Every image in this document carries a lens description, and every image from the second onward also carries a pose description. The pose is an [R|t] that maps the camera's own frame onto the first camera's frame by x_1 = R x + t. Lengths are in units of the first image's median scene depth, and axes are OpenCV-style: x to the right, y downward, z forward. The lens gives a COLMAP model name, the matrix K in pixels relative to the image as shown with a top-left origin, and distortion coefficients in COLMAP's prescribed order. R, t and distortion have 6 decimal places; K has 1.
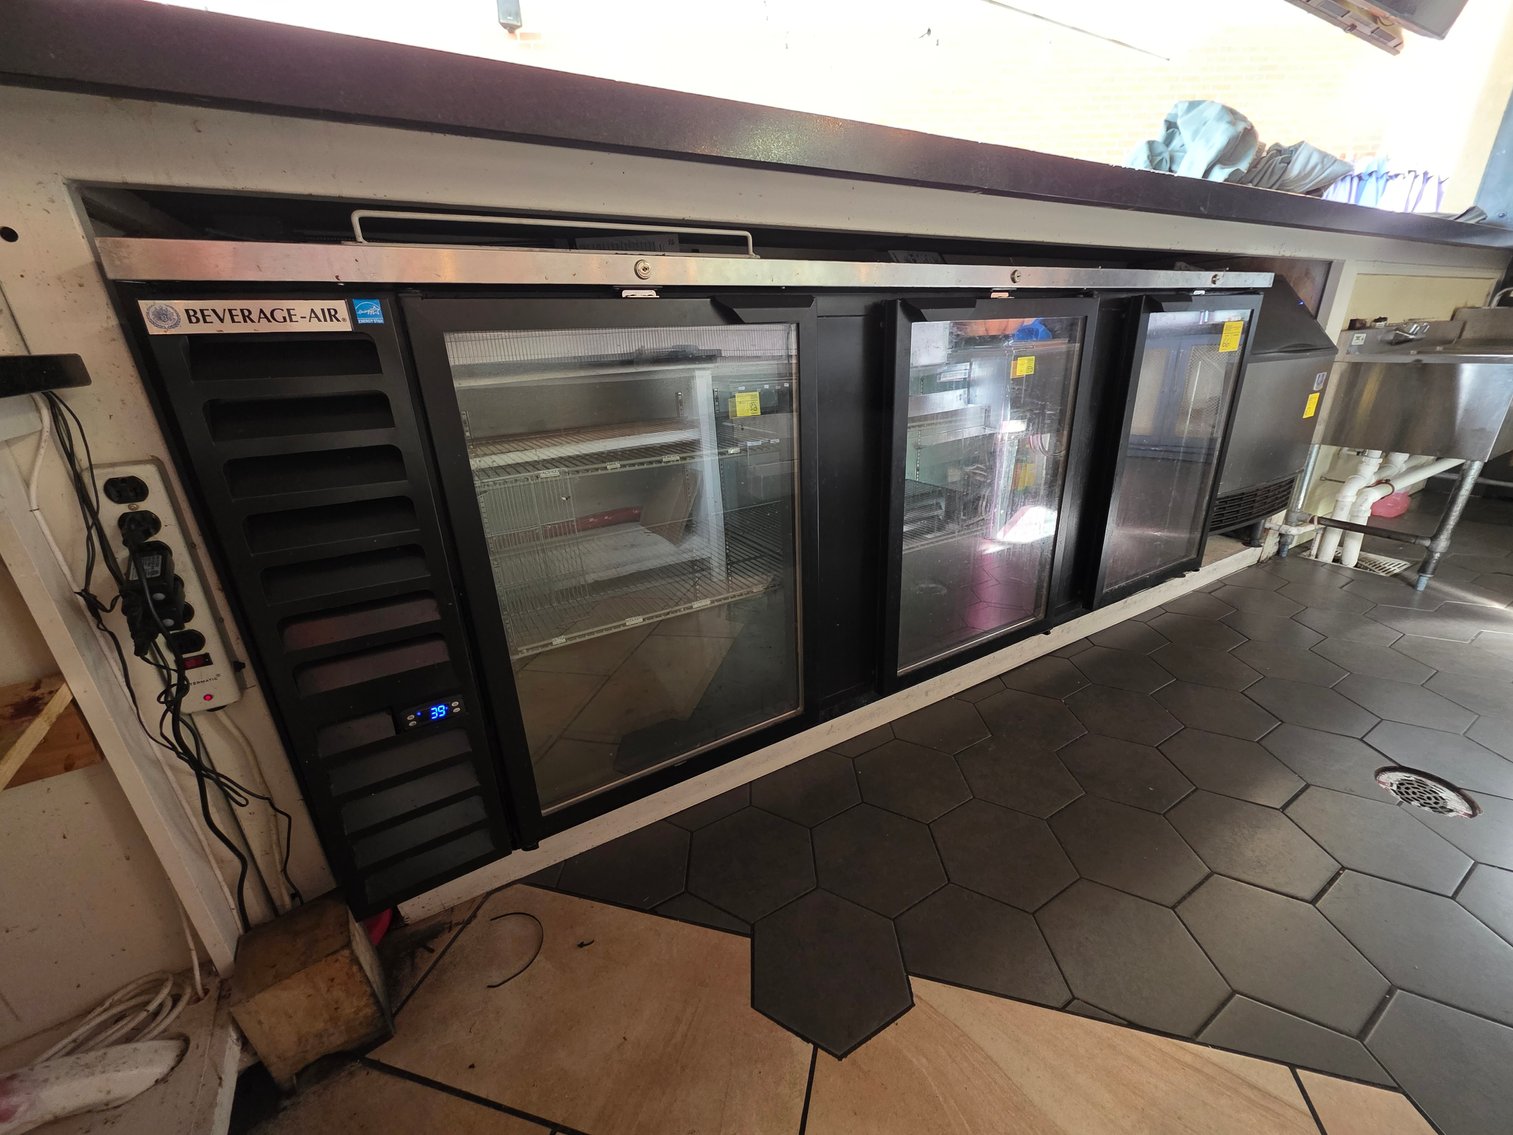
lens RADIAL K [[603.6, 0, 762.7], [0, 603.6, 559.9], [0, 0, 1]] dist [-0.001162, -0.000075]
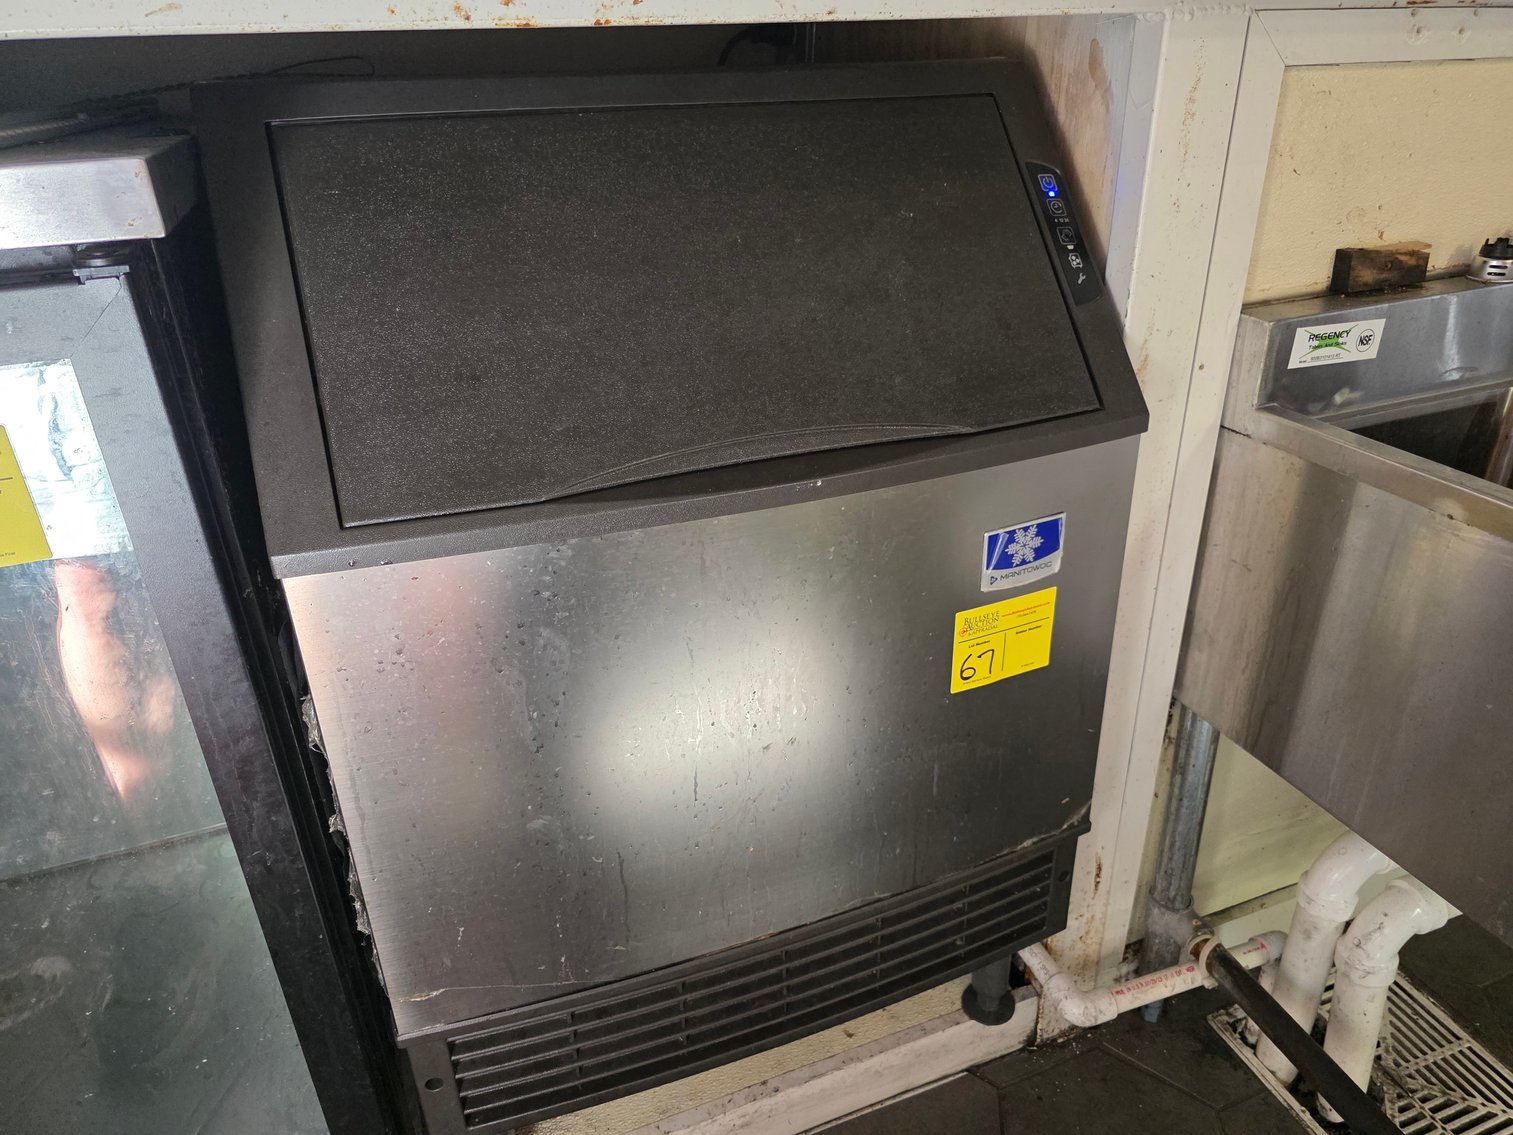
lens RADIAL K [[1024.3, 0, 758.0], [0, 1024.3, 565.6], [0, 0, 1]] dist [0.018225, -0.013858]
pose [[0.982464, 0.089257, -0.163699, 0.824532], [-0.070933, 0.990880, 0.114562, -0.303583], [0.172432, -0.100942, 0.979836, 0.535336]]
